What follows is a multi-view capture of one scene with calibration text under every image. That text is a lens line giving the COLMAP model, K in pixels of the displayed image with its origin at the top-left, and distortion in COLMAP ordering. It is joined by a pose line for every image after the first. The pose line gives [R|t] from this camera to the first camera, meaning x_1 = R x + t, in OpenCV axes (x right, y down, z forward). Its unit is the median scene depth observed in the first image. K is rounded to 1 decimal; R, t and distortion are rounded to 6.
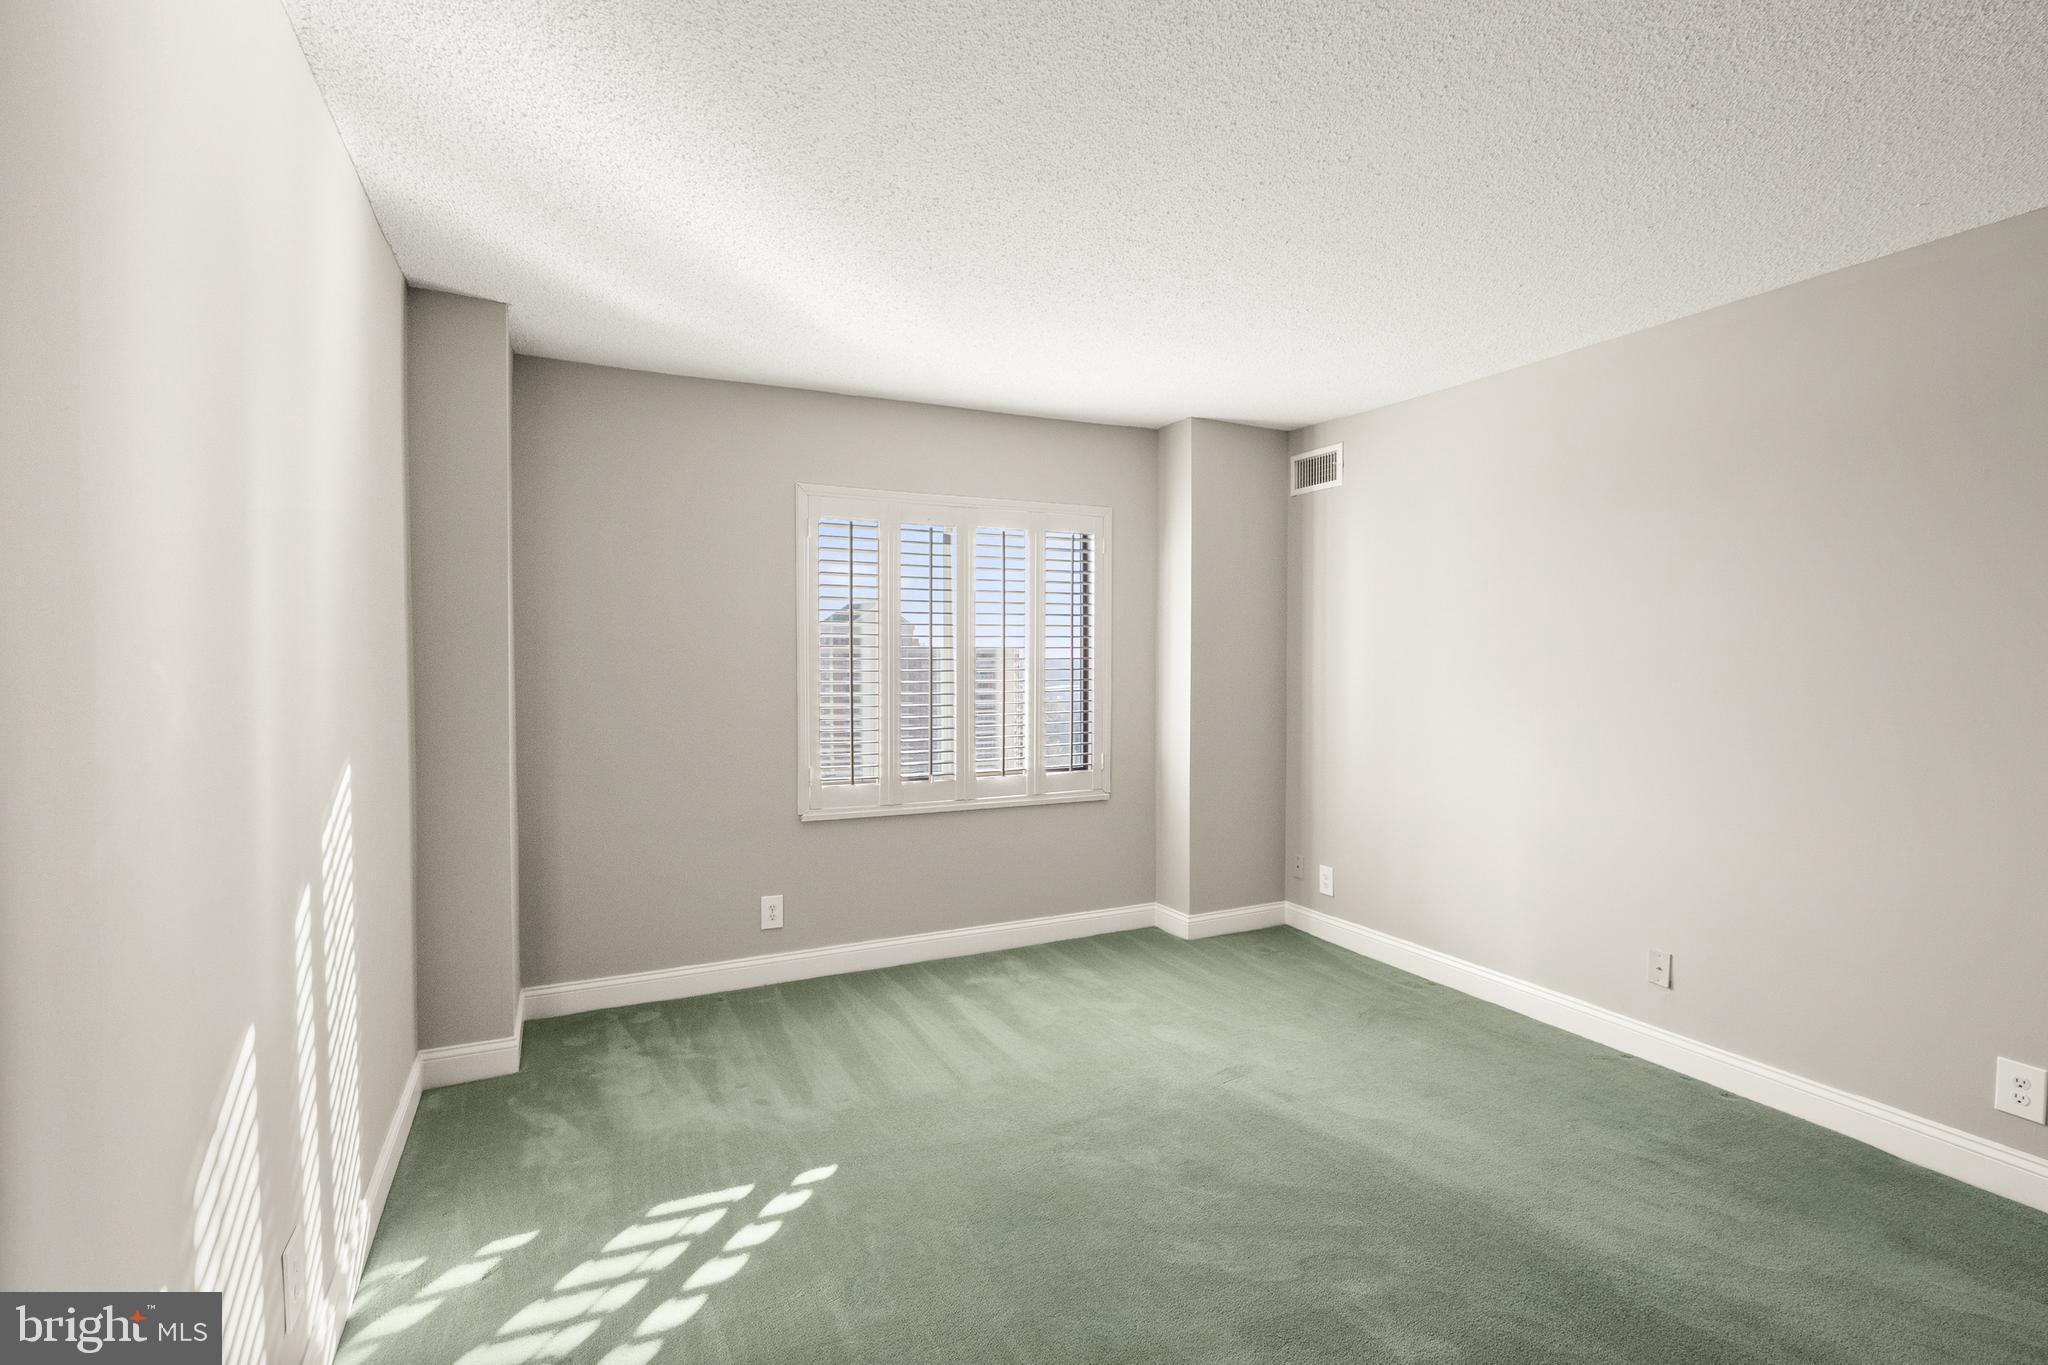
lens RADIAL K [[945.8, 0, 1018.2], [0, 945.8, 681.7], [0, 0, 1]] dist [-0.001687, 0.001558]
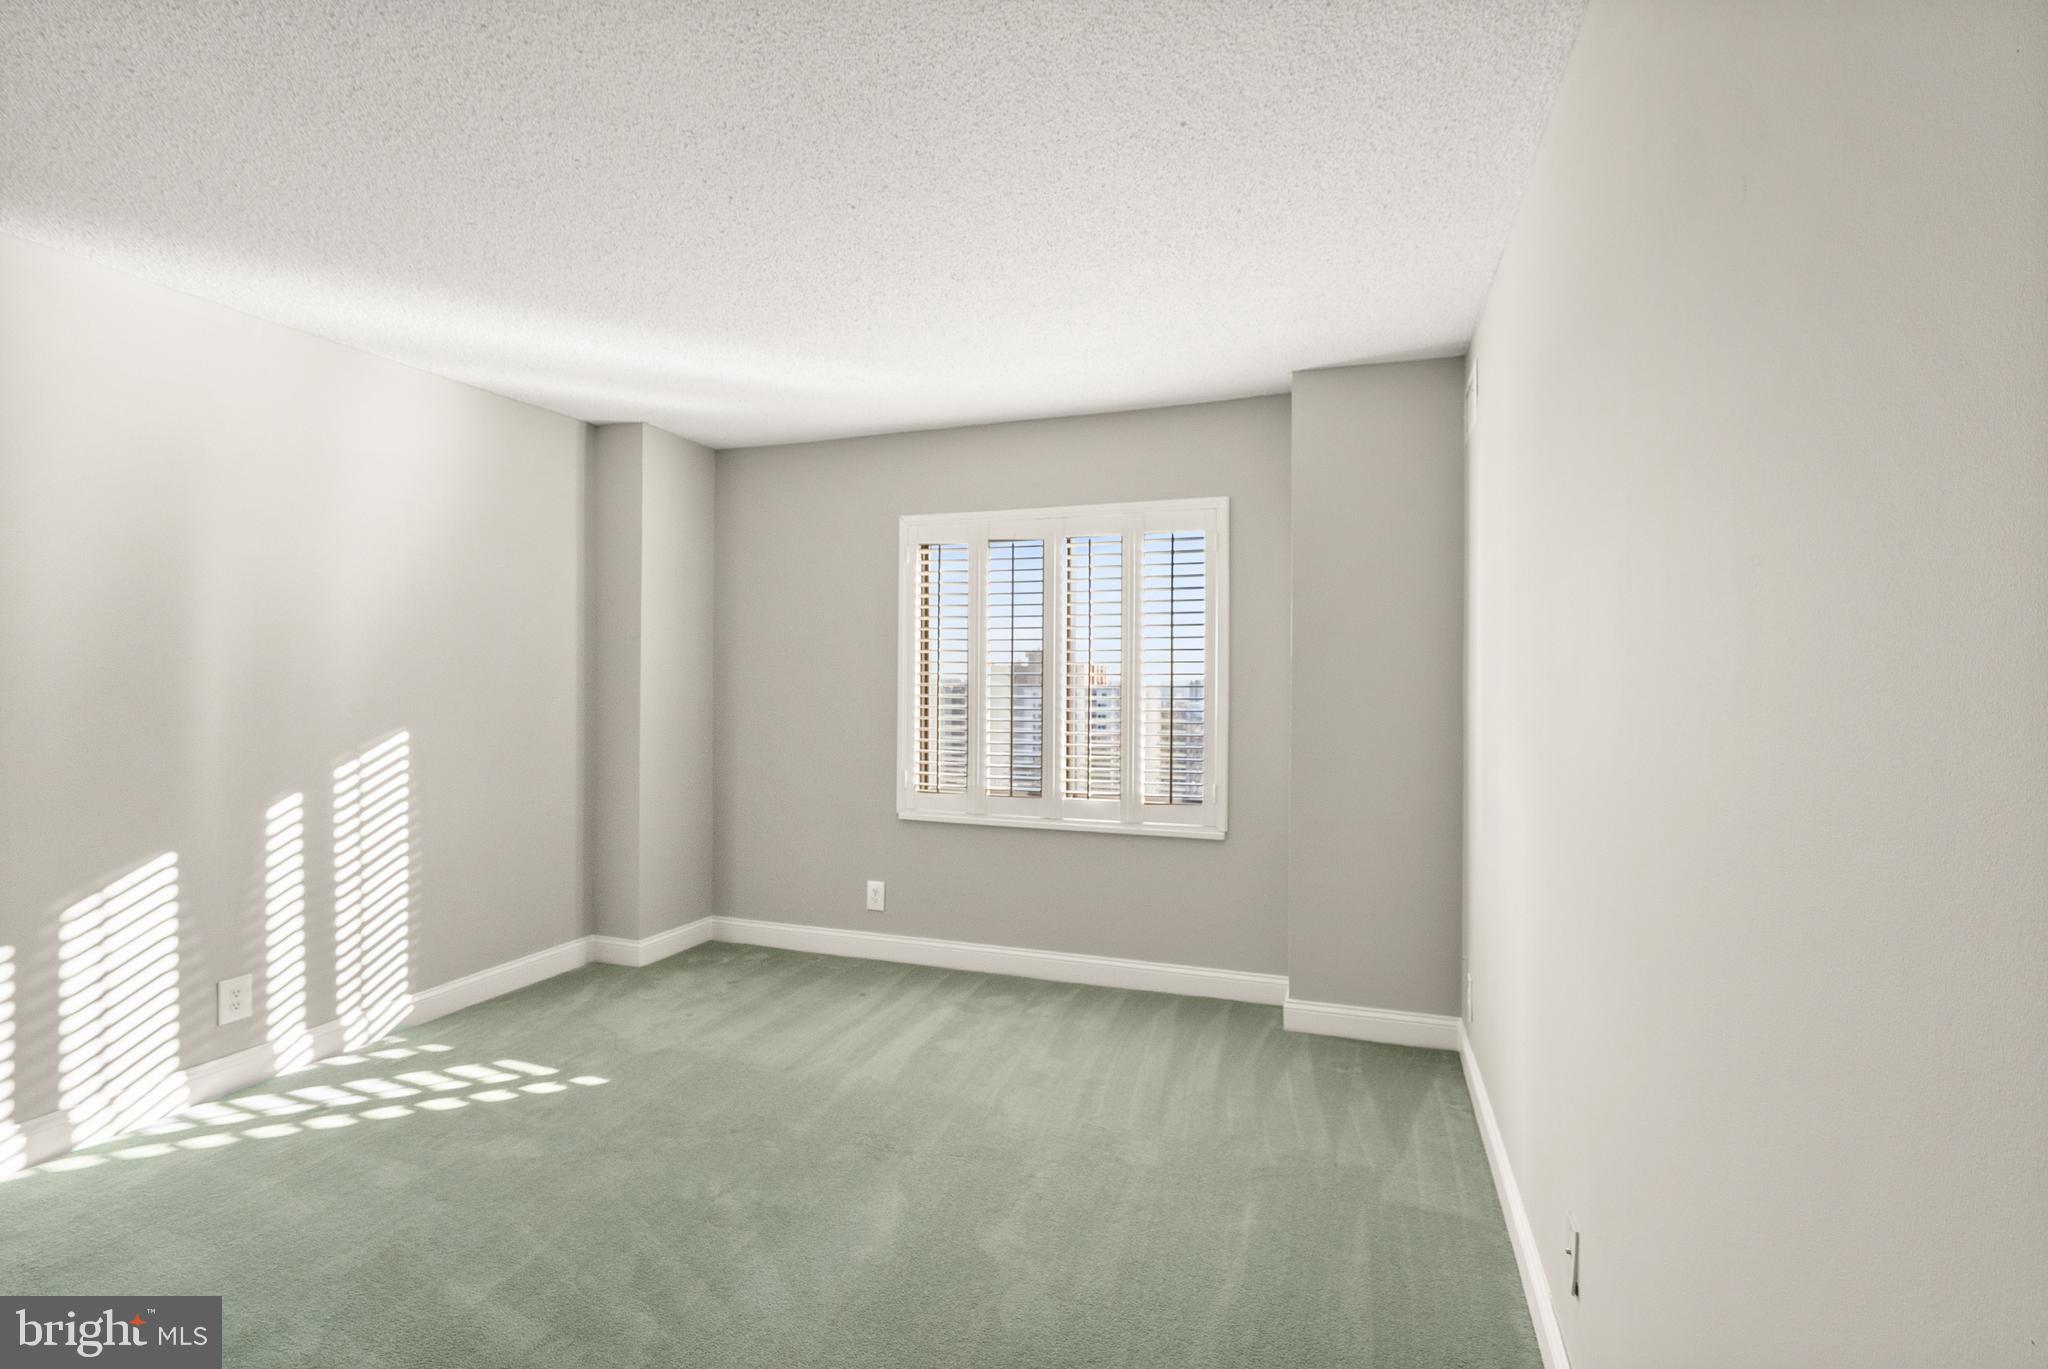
lens RADIAL K [[945.8, 0, 1012.2], [0, 945.8, 681.0], [0, 0, 1]] dist [-0.001687, 0.001558]
pose [[0.695510, 0.003218, -0.718509, 0.679689], [-0.021054, 0.999652, -0.015903, 0.000961], [0.718208, 0.026188, 0.695335, 0.328649]]
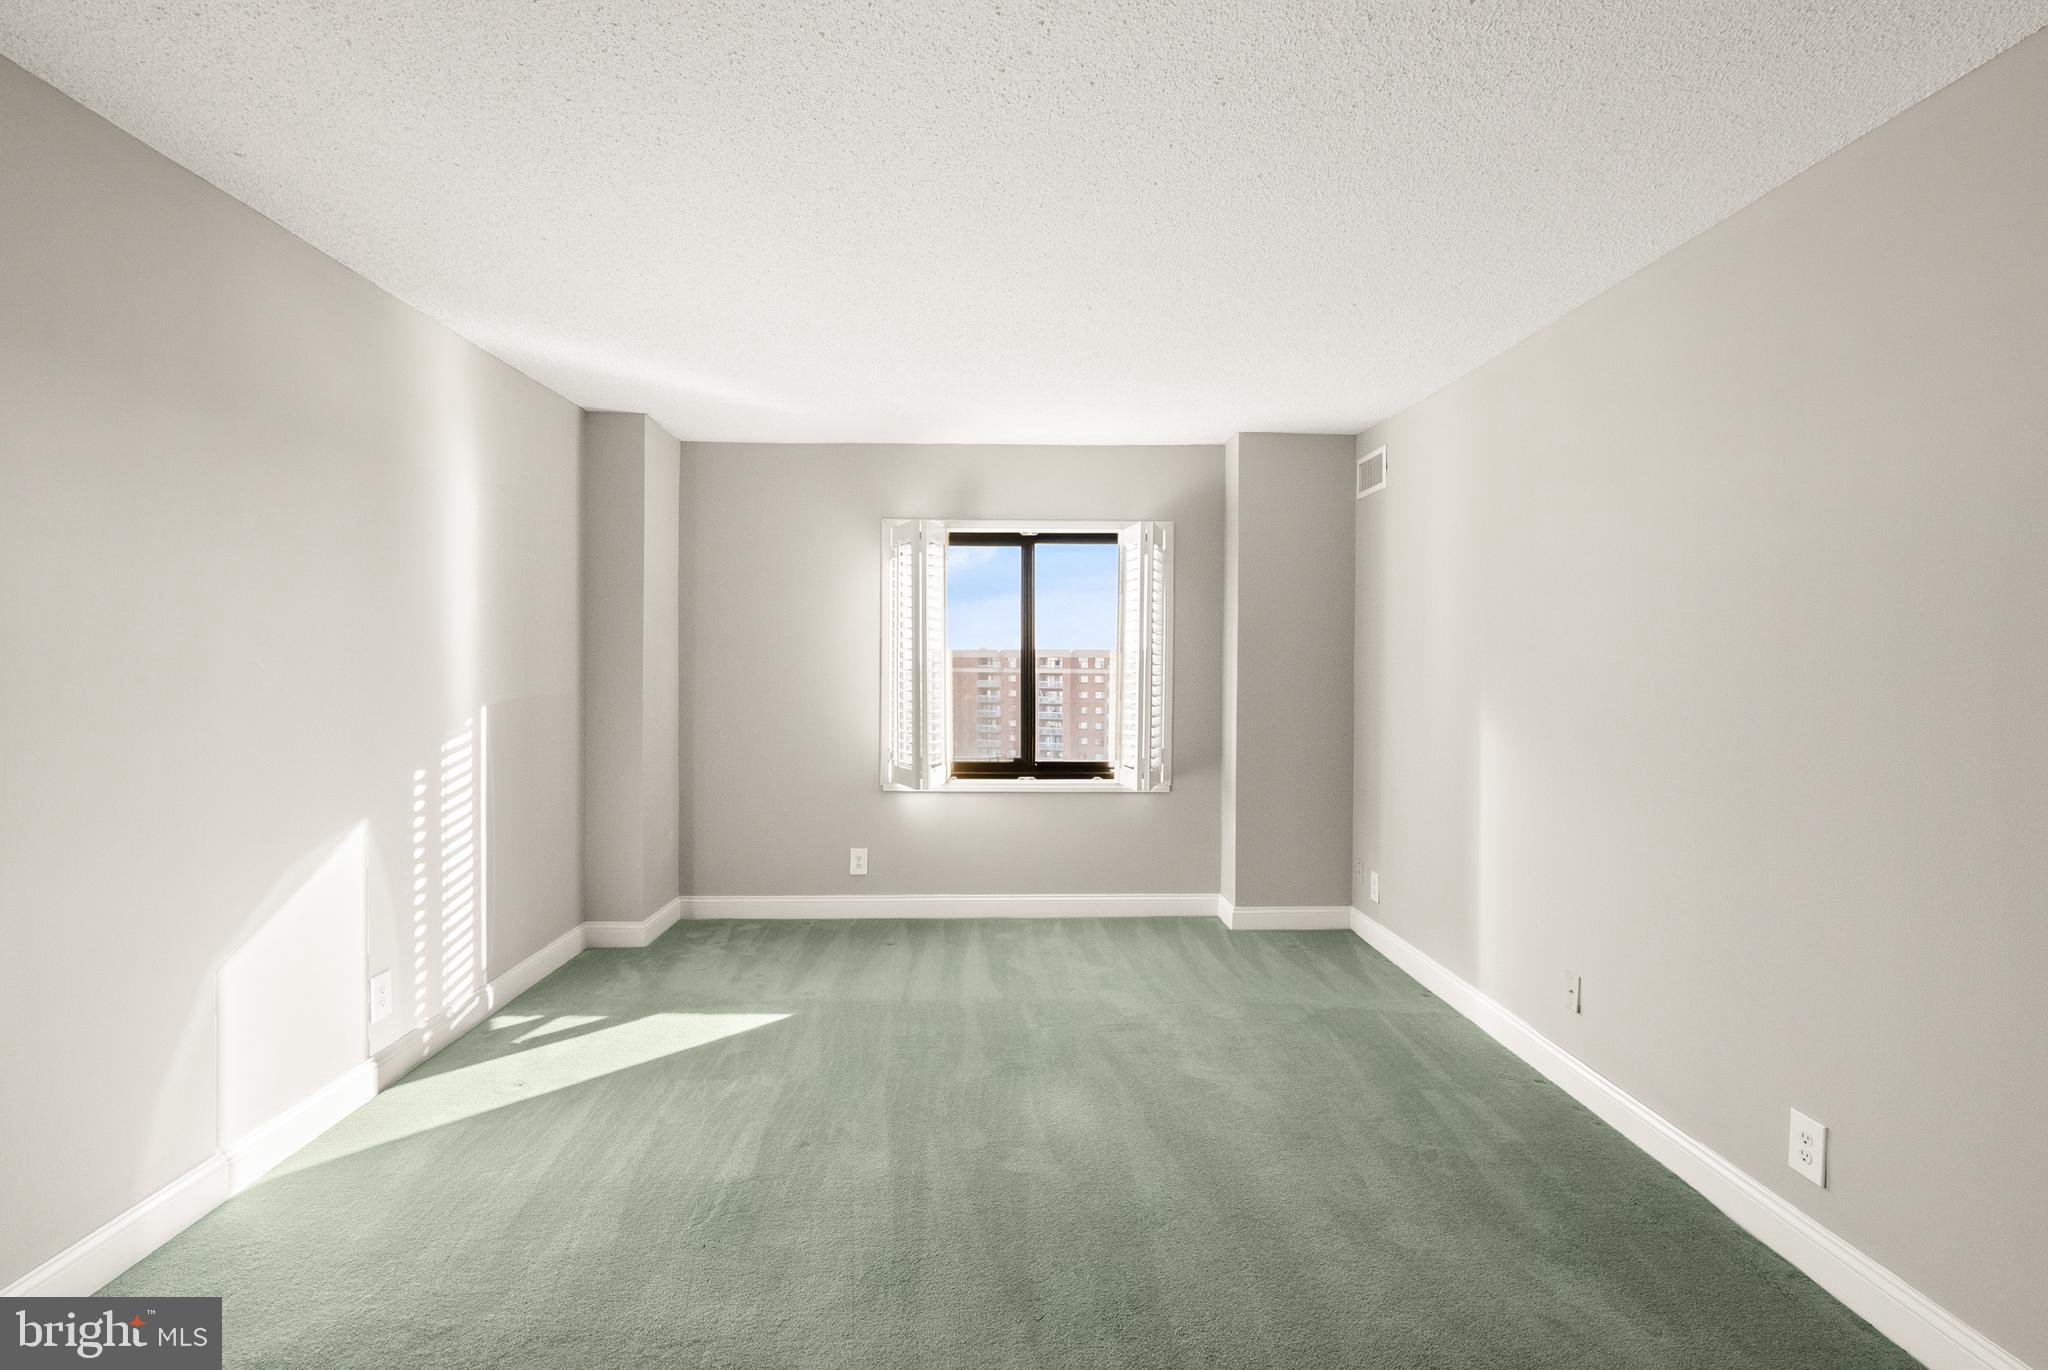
lens RADIAL K [[945.8, 0, 1014.5], [0, 945.8, 666.7], [0, 0, 1]] dist [-0.001687, 0.001558]
pose [[0.912294, 0.004256, -0.409514, 0.450826], [-0.014087, 0.999680, -0.020992, 0.008117], [0.409293, 0.024920, 0.912062, -0.070389]]
